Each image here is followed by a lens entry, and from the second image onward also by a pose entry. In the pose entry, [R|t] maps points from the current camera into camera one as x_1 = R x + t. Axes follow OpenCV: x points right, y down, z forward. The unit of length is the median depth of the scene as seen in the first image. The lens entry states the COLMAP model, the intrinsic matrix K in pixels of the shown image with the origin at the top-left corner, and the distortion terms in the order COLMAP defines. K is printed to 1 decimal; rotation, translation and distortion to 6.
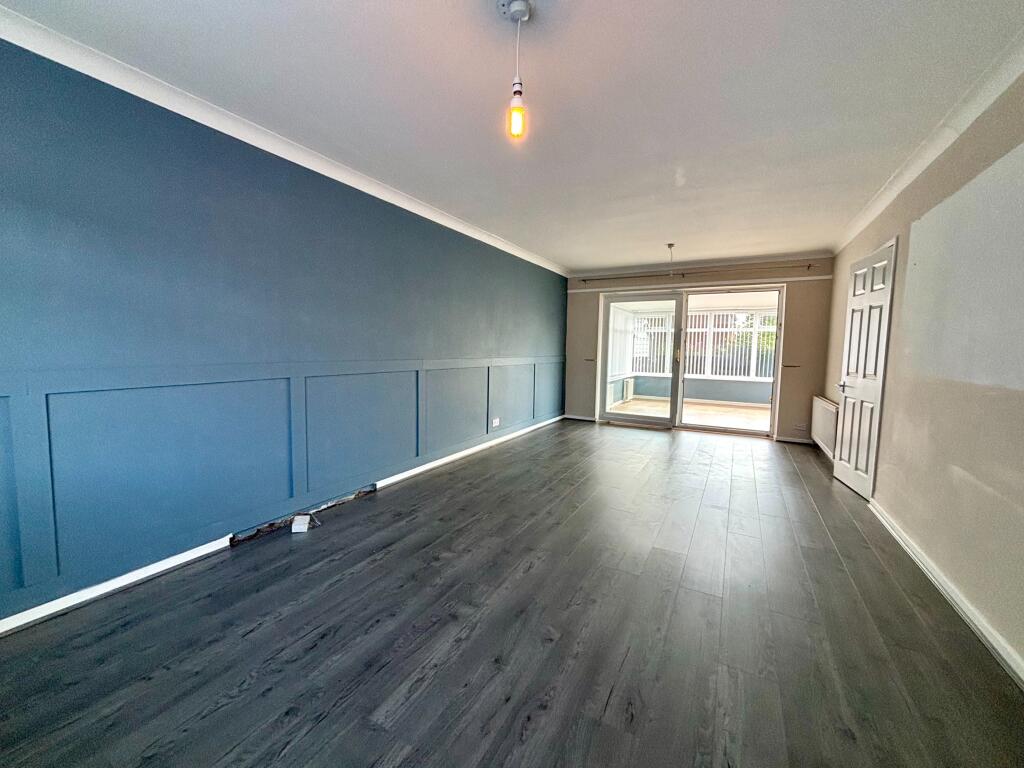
lens RADIAL K [[413.6, 0, 505.5], [0, 413.6, 380.8], [0, 0, 1]] dist [0.001448, 0.000246]
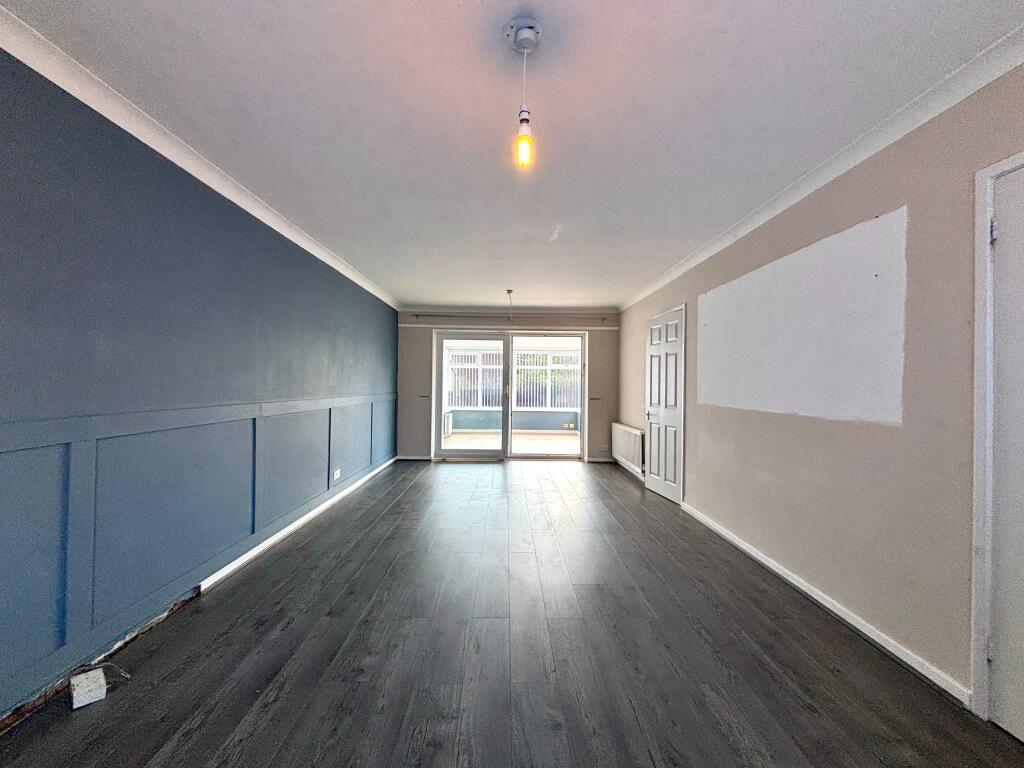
lens RADIAL K [[413.6, 0, 505.5], [0, 413.6, 380.8], [0, 0, 1]] dist [0.001448, 0.000246]
pose [[0.868780, -0.002562, 0.495191, -0.152097], [0.042521, 0.996679, -0.069444, -0.016488], [-0.493369, 0.081388, 0.866004, 0.084796]]
